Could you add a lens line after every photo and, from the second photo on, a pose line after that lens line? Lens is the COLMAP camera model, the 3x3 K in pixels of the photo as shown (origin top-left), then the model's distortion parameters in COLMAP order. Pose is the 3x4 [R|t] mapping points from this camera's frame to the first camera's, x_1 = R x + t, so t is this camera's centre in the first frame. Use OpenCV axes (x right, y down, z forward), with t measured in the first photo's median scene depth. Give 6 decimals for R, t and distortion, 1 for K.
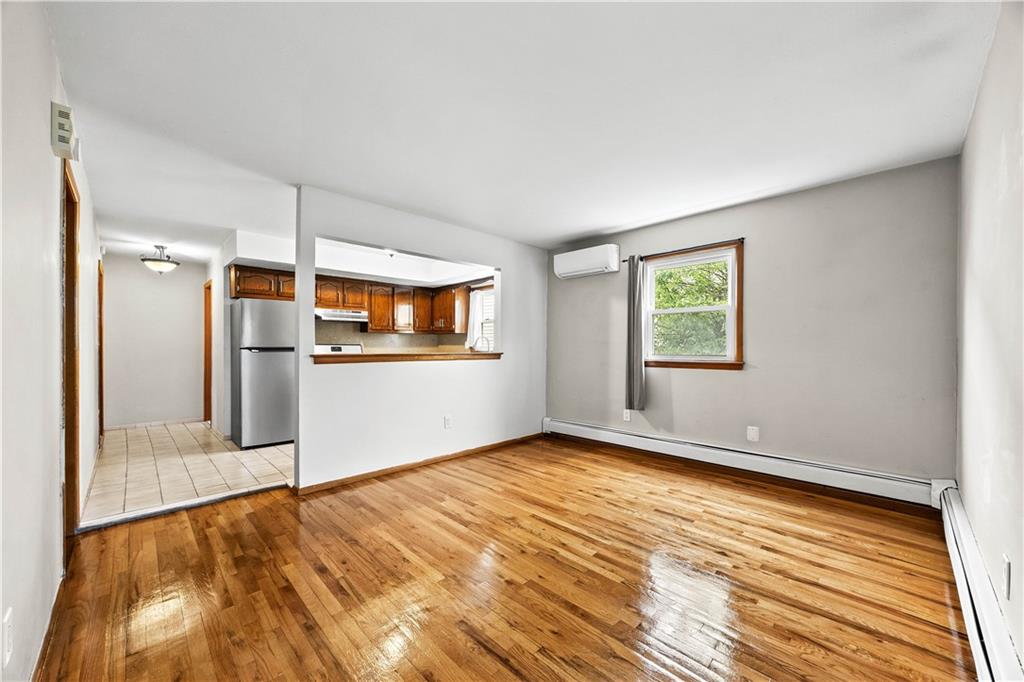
lens RADIAL K [[395.5, 0, 504.1], [0, 395.5, 343.3], [0, 0, 1]] dist [-0.000206, 0.000022]
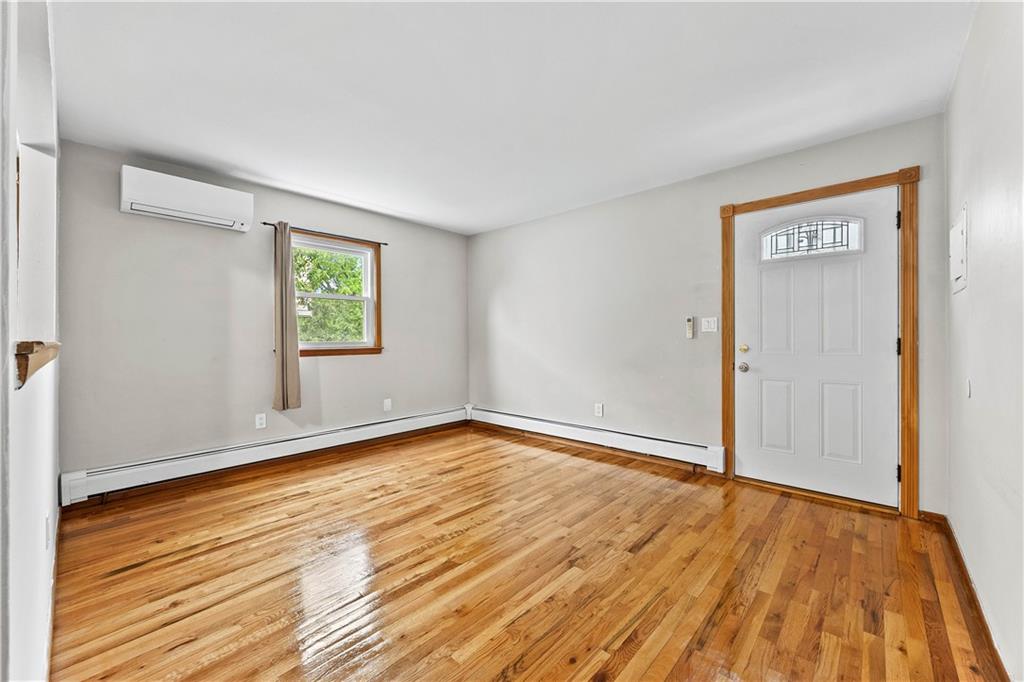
lens RADIAL K [[400.3, 0, 511.9], [0, 400.3, 337.3], [0, 0, 1]] dist [-0.000734, -0.000083]
pose [[-0.064532, 0.003608, 0.997909, -0.527611], [-0.004068, 0.999984, -0.003879, 0.018351], [-0.997907, -0.004310, -0.064516, 0.577170]]
